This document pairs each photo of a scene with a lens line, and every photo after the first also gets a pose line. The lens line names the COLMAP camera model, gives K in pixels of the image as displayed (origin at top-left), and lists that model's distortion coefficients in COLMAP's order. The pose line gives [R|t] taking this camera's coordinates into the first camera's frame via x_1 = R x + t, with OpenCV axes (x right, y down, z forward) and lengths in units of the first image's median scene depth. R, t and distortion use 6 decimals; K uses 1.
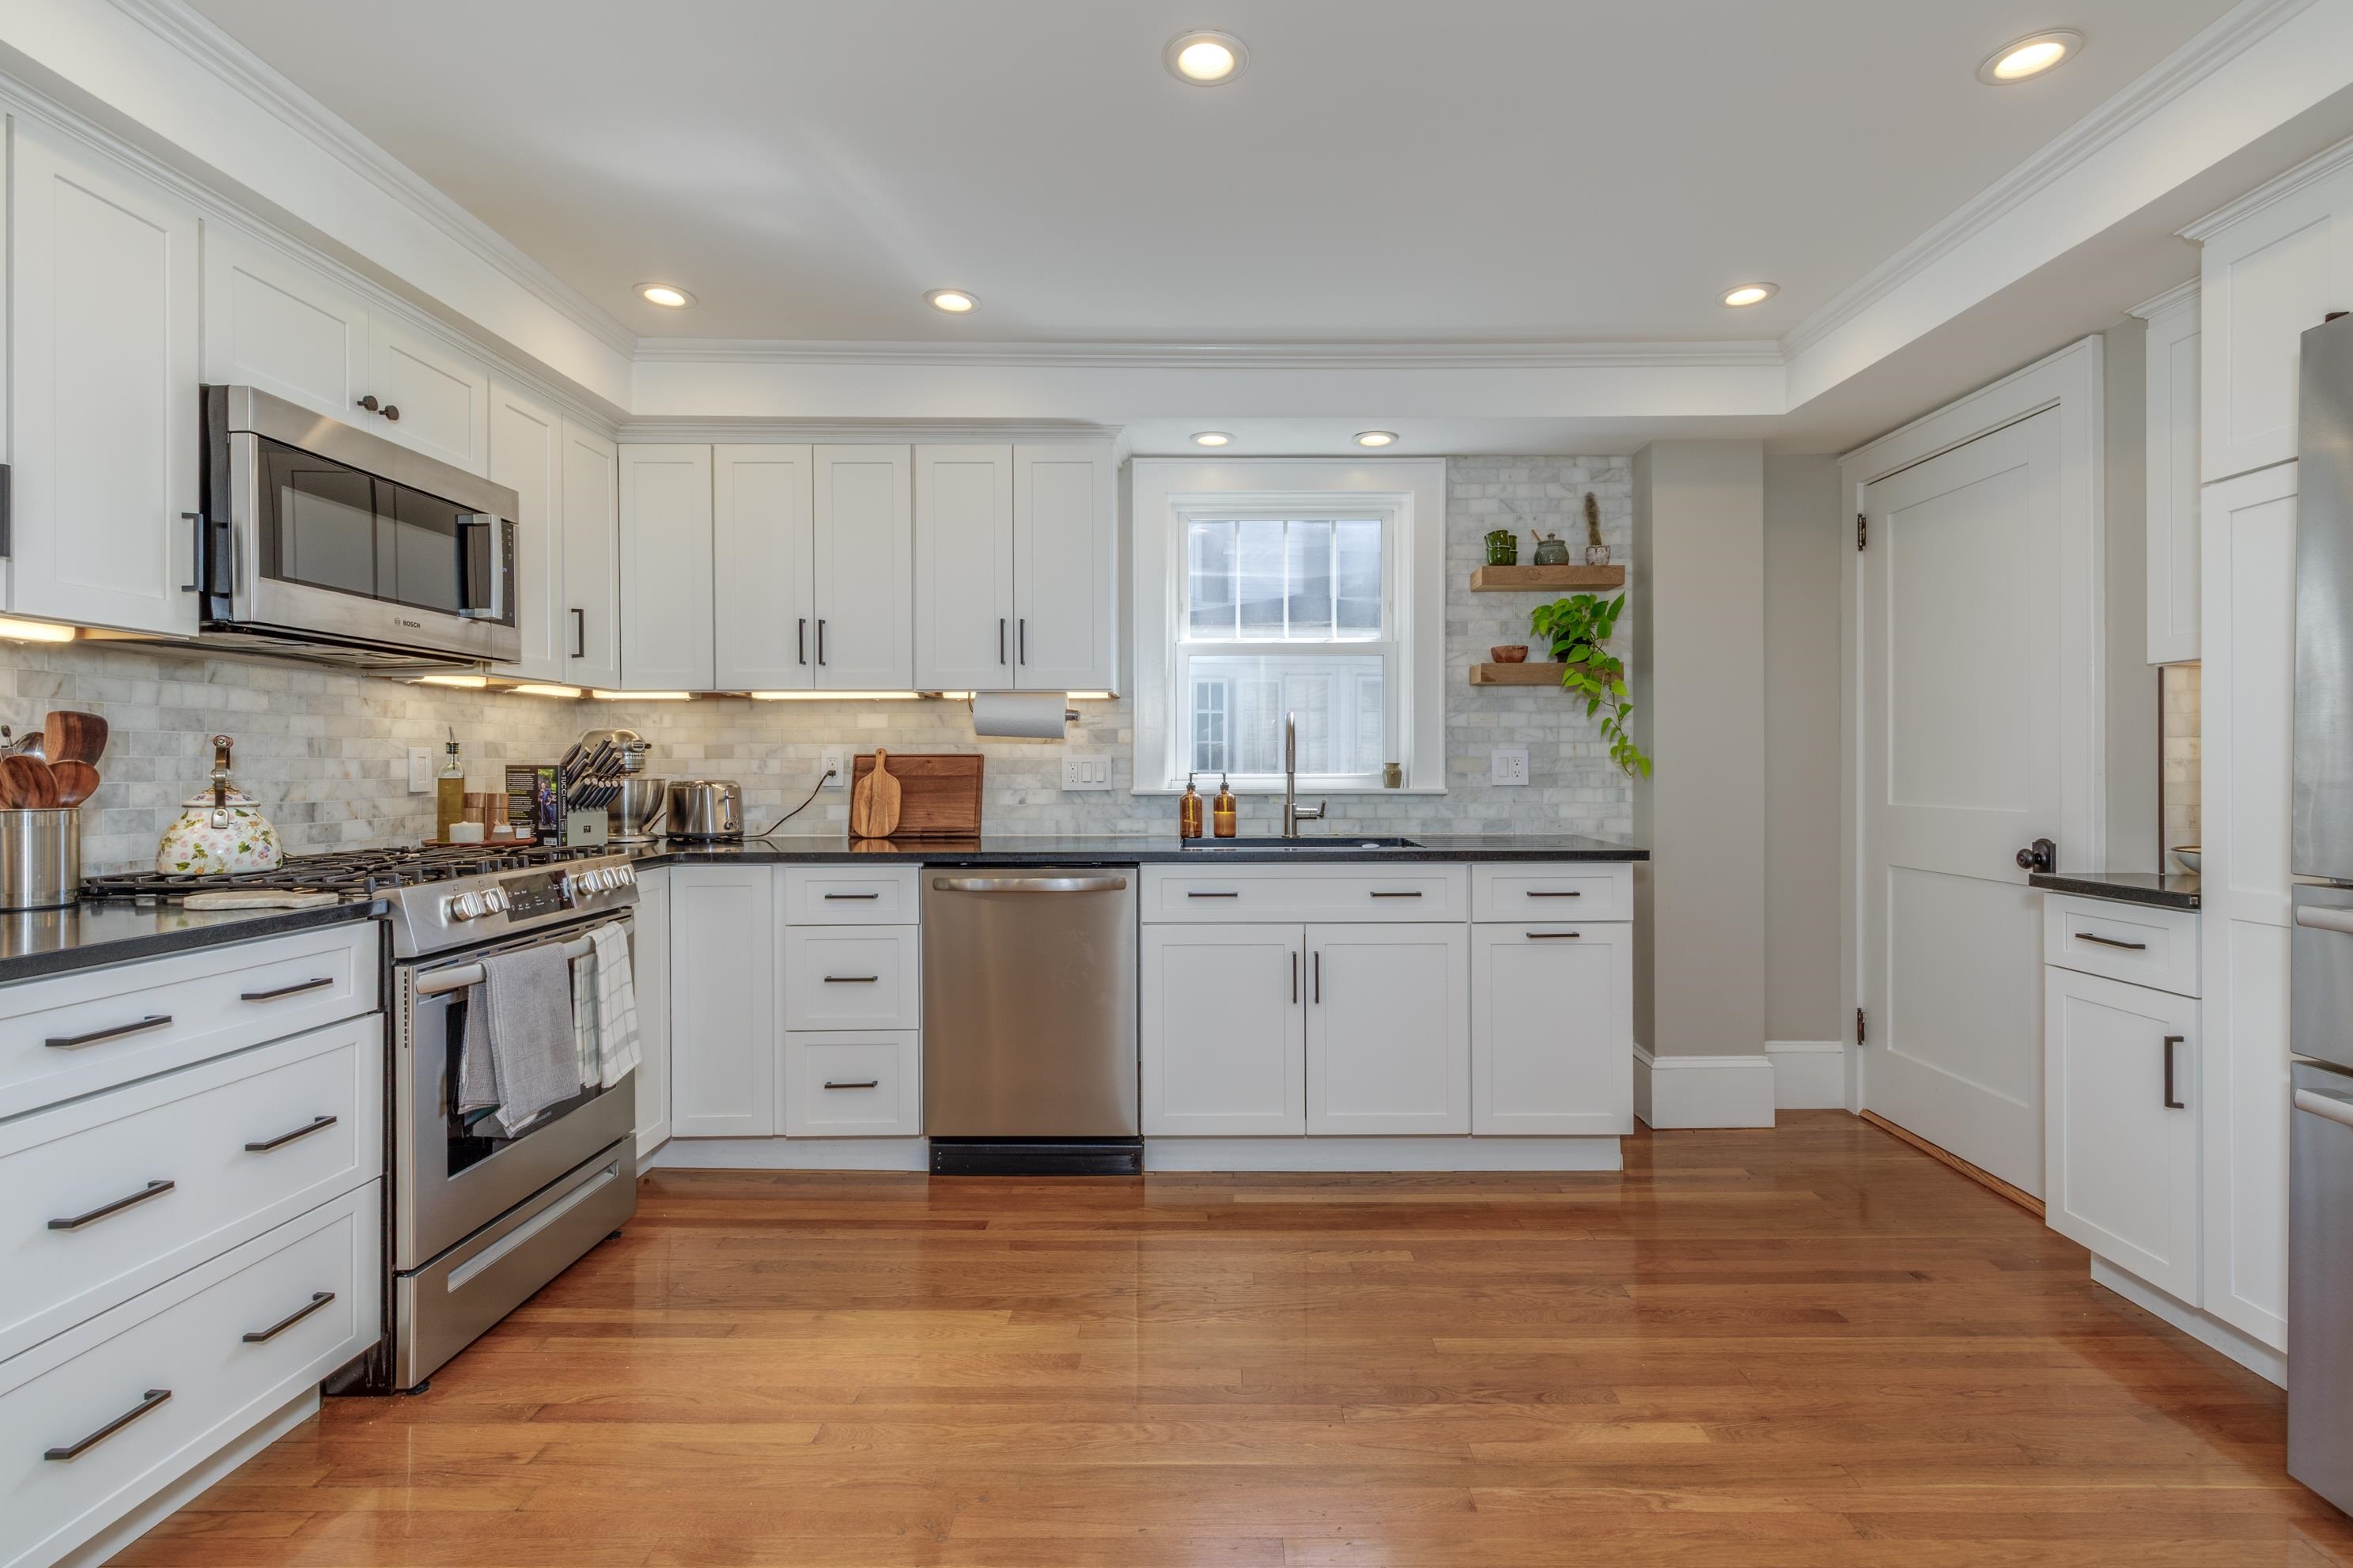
lens RADIAL K [[1084.4, 0, 1207.3], [0, 1084.4, 769.1], [0, 0, 1]] dist [0.006227, -0.001517]
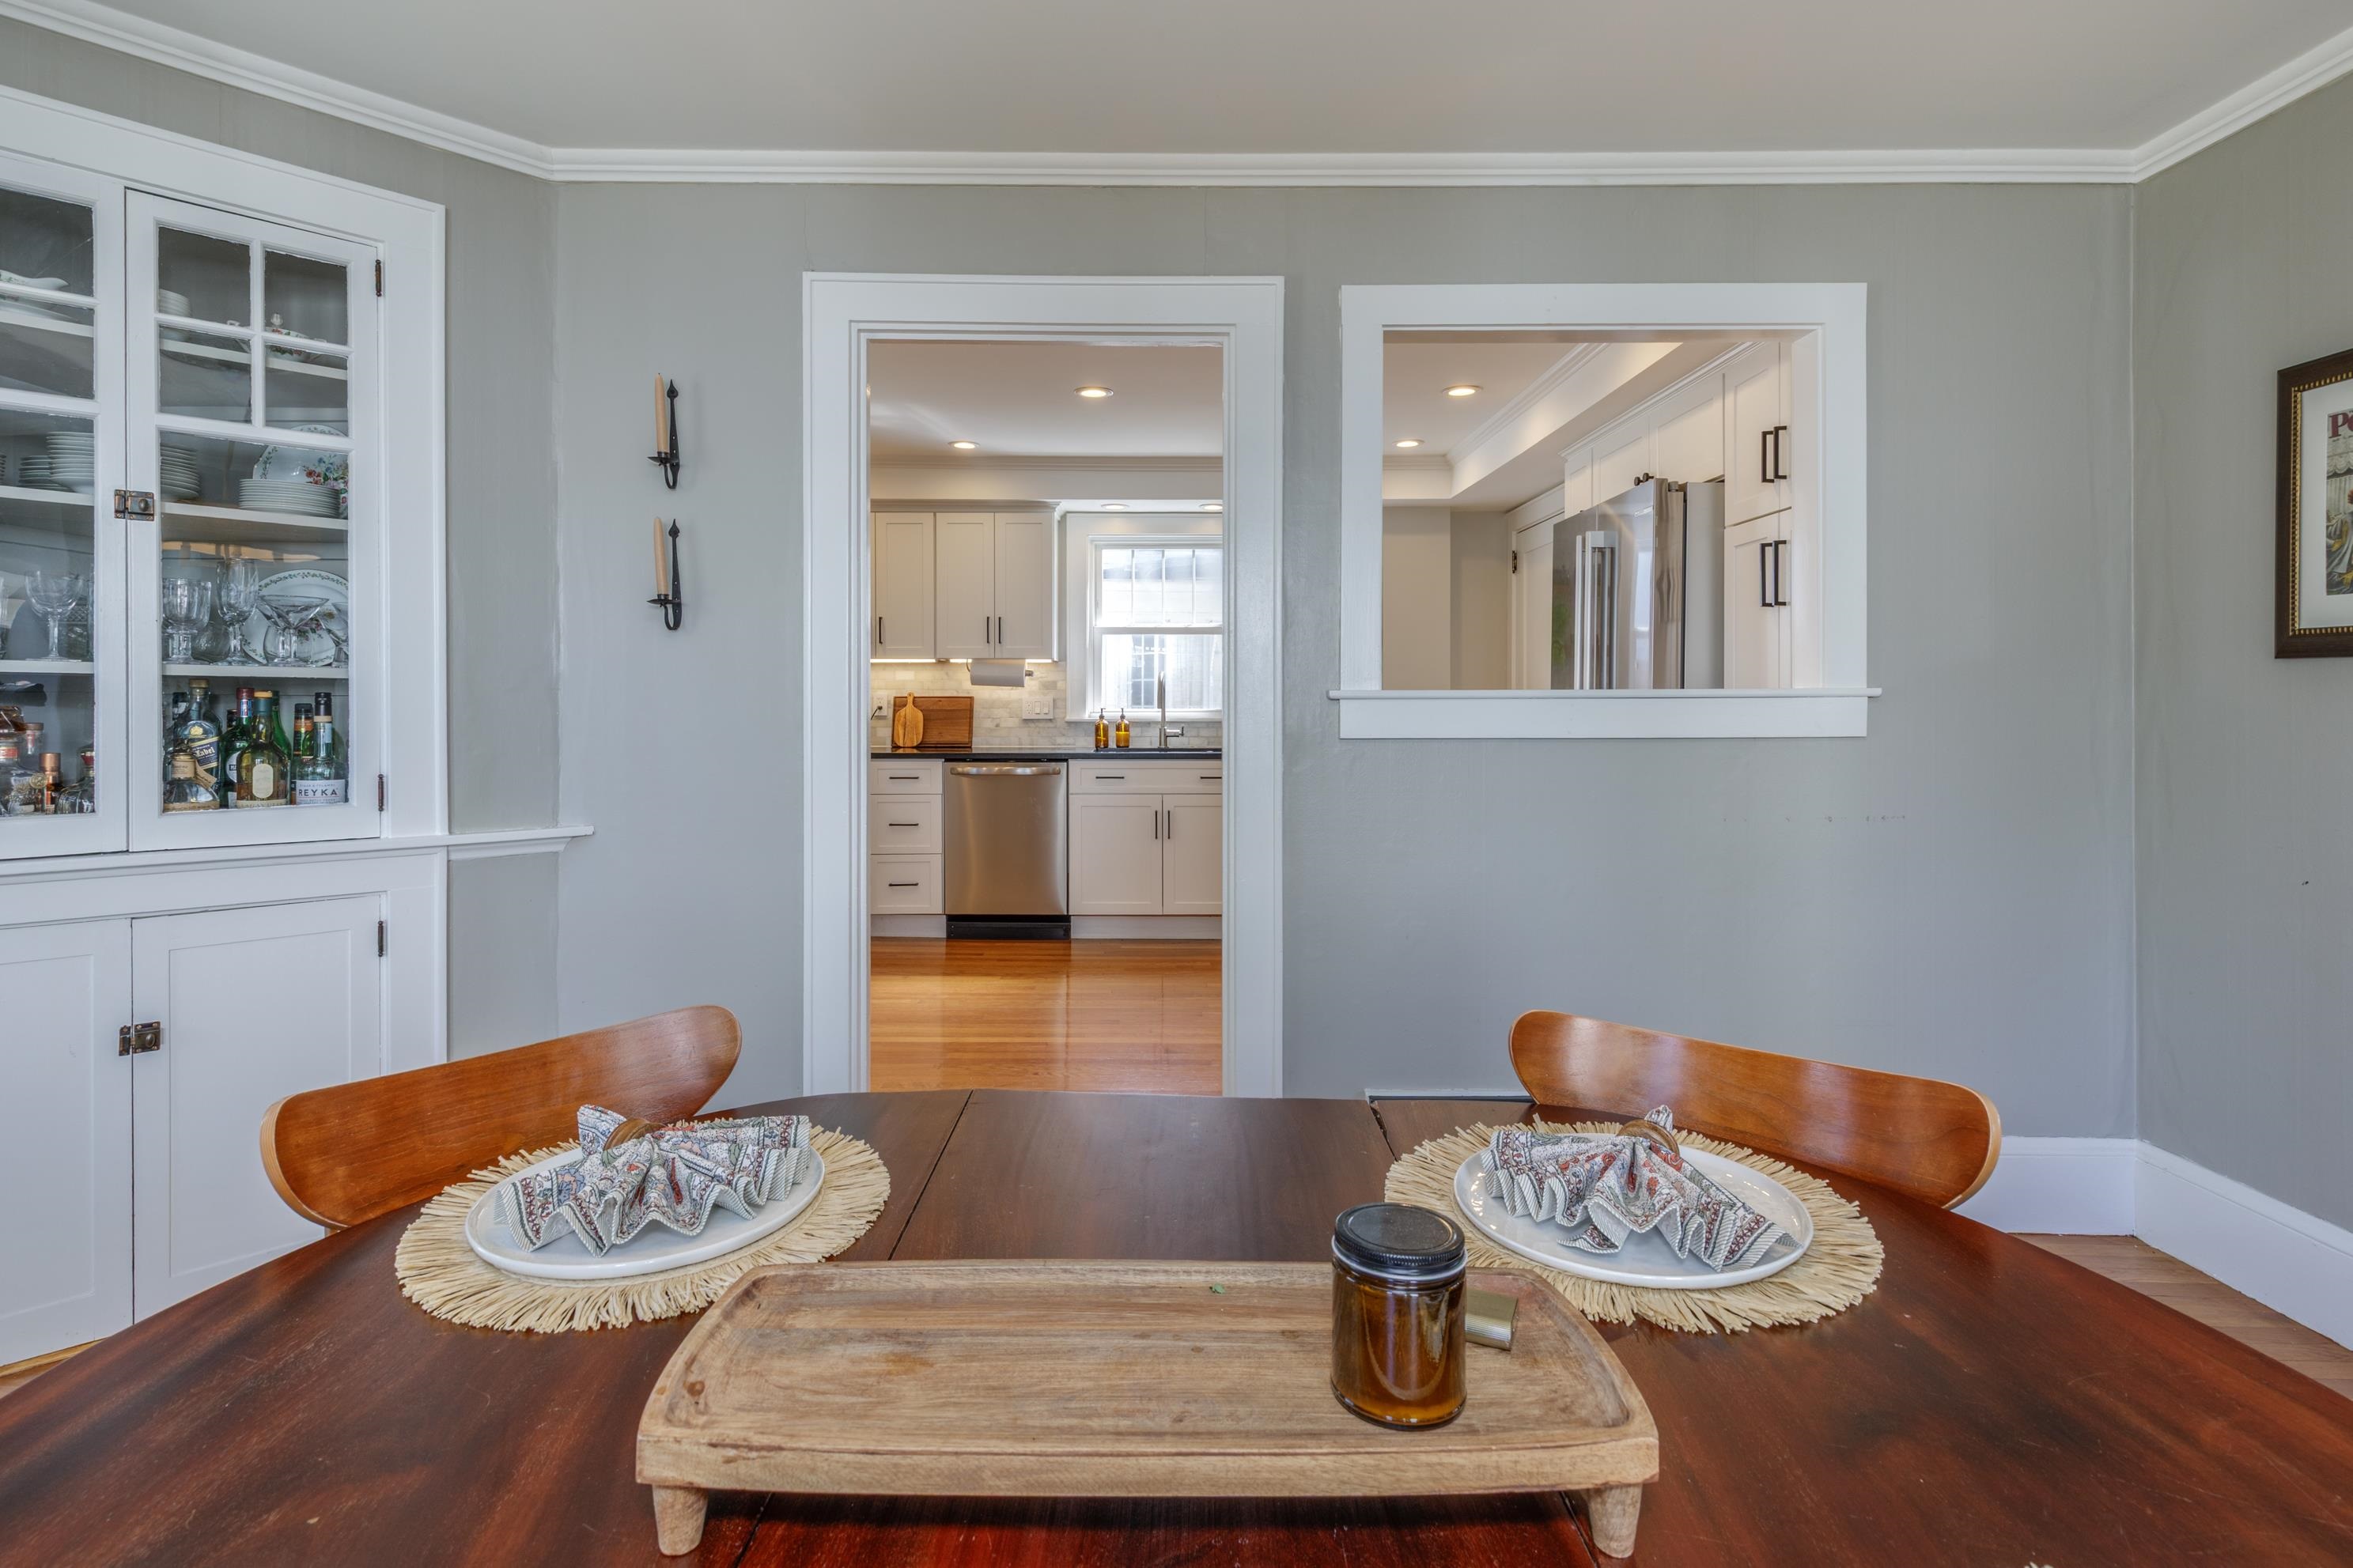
lens RADIAL K [[1153.5, 0, 1148.6], [0, 1153.5, 705.5], [0, 0, 1]] dist [0.003852, -0.000559]
pose [[0.999940, 0.003680, -0.010329, 0.081238], [-0.003667, 0.999993, 0.001242, -0.002987], [0.010333, -0.001204, 0.999946, -0.808961]]
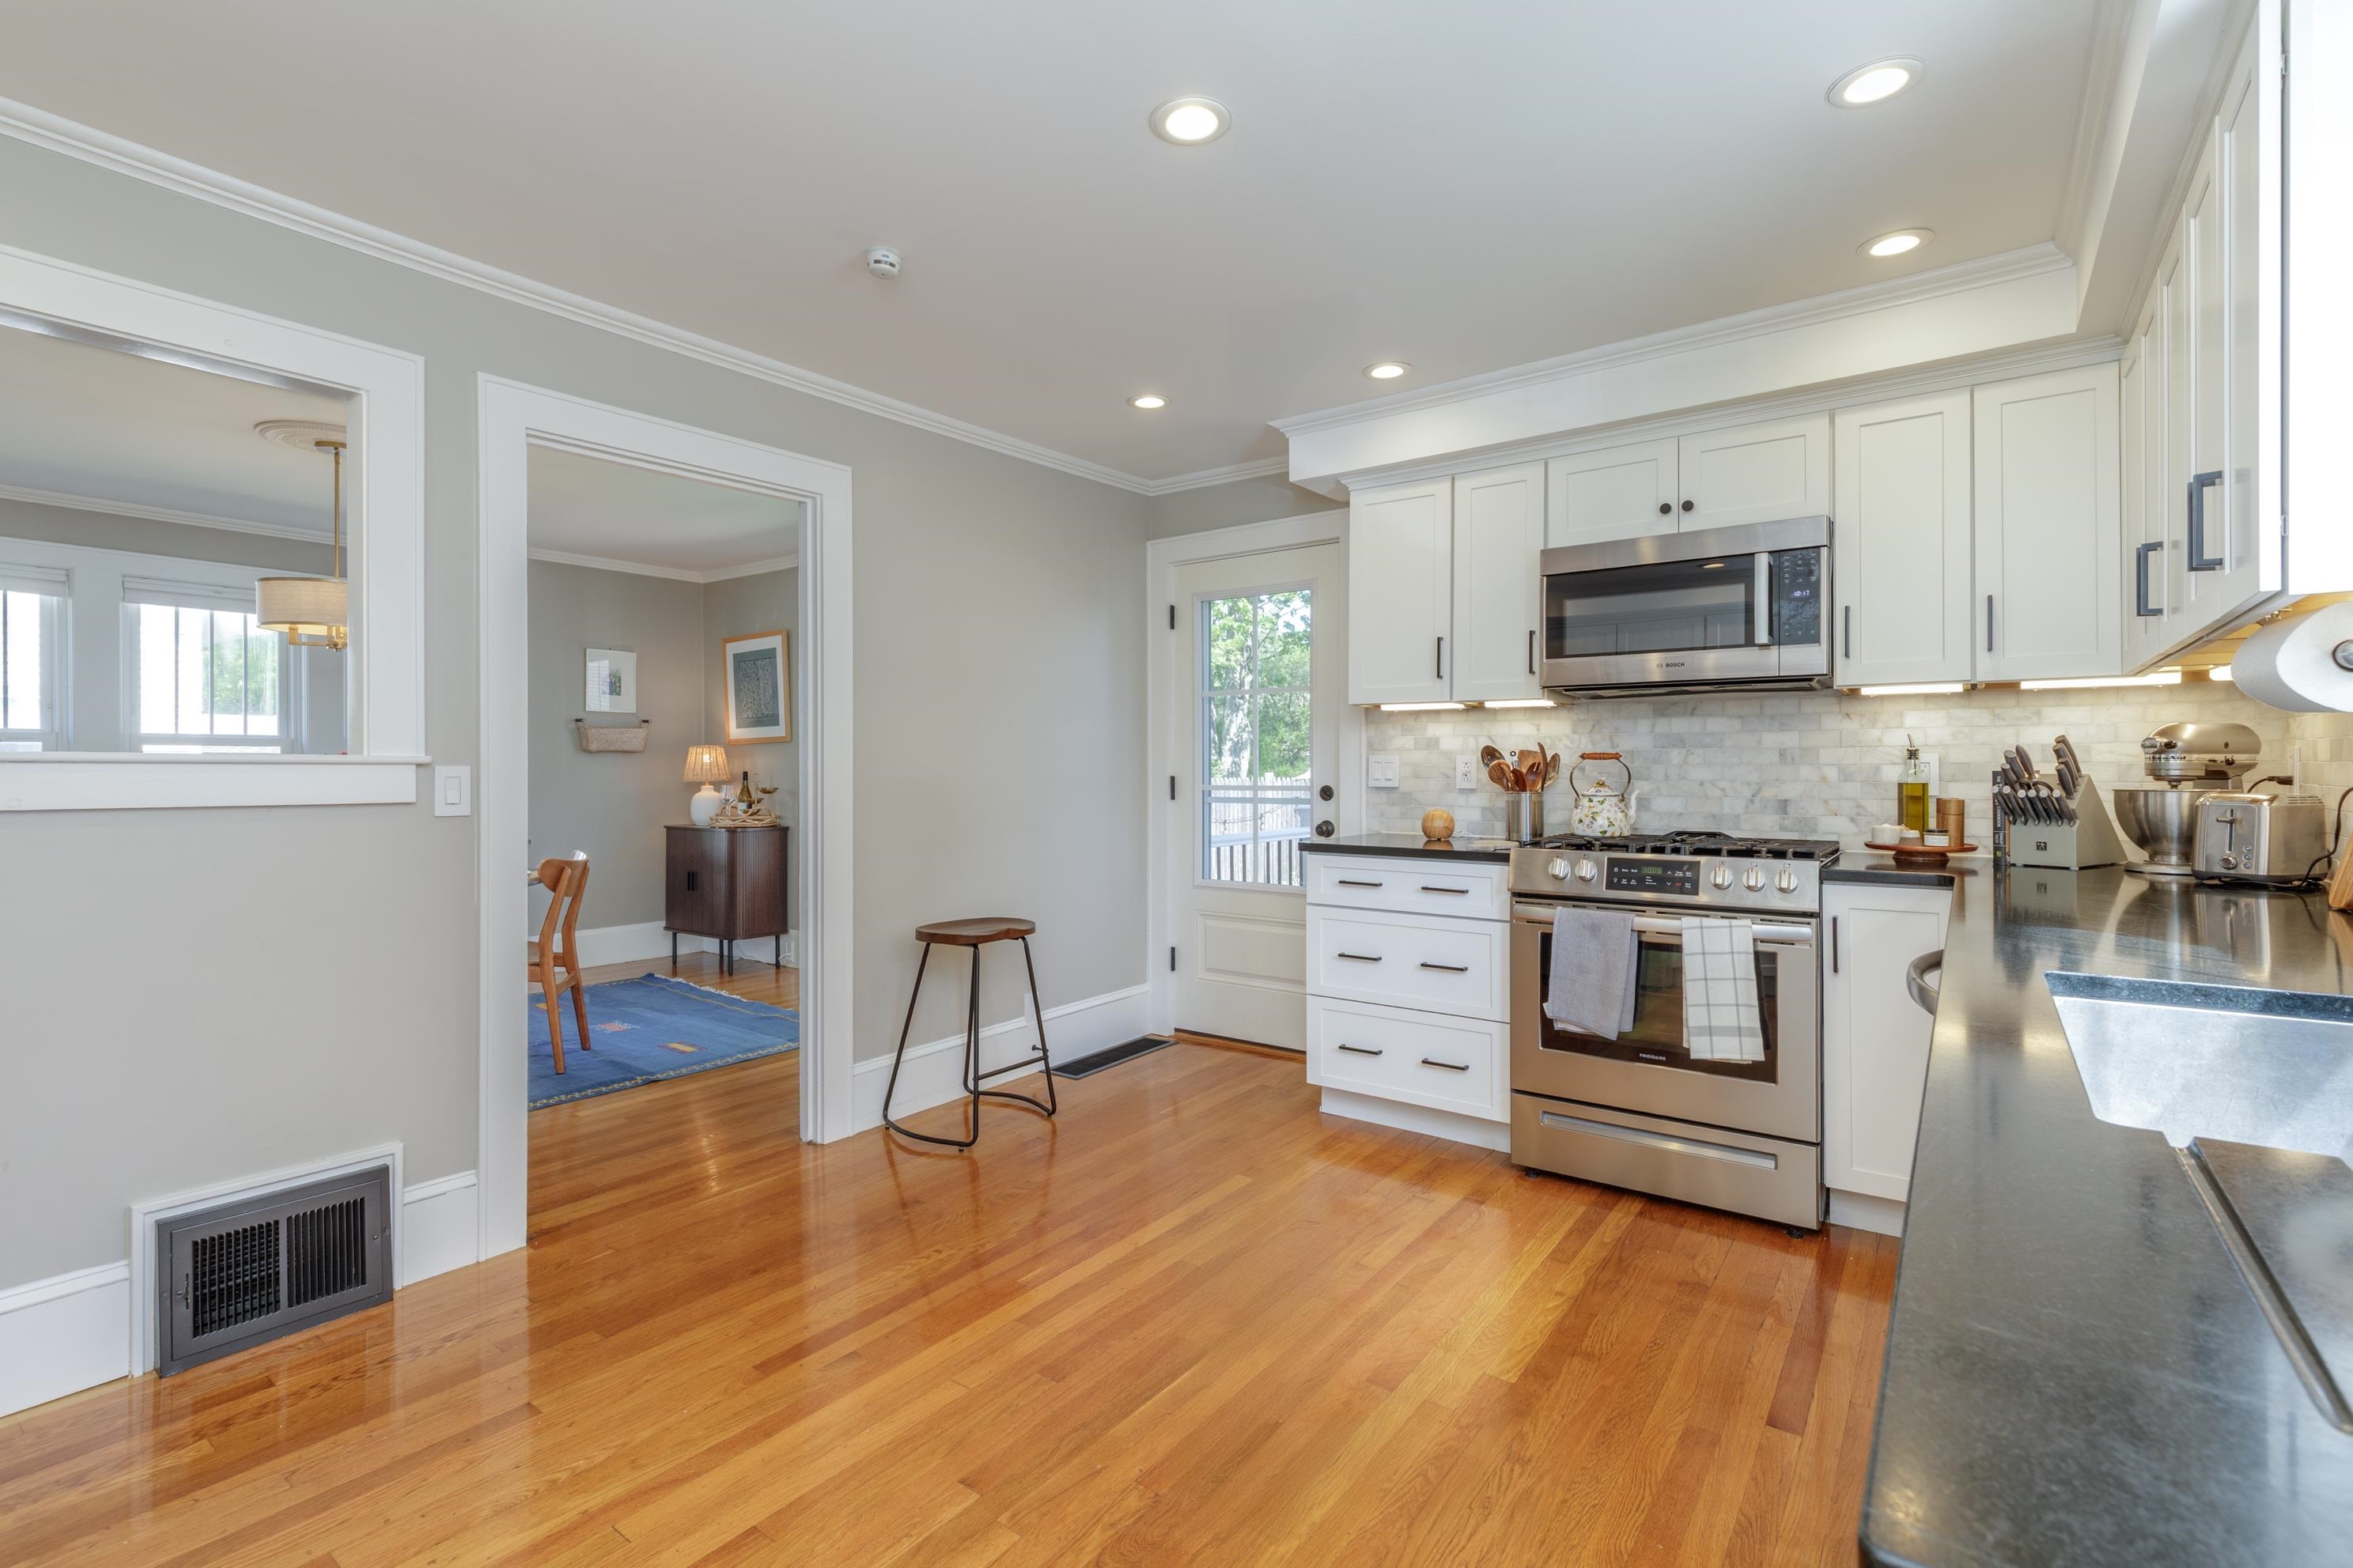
lens RADIAL K [[1084.4, 0, 1169.5], [0, 1084.4, 774.6], [0, 0, 1]] dist [0.006227, -0.001517]
pose [[-0.602587, 0.006747, -0.798024, 0.509221], [-0.000961, 0.999957, 0.009180, -0.007740], [0.798052, 0.006299, -0.602555, 0.949300]]
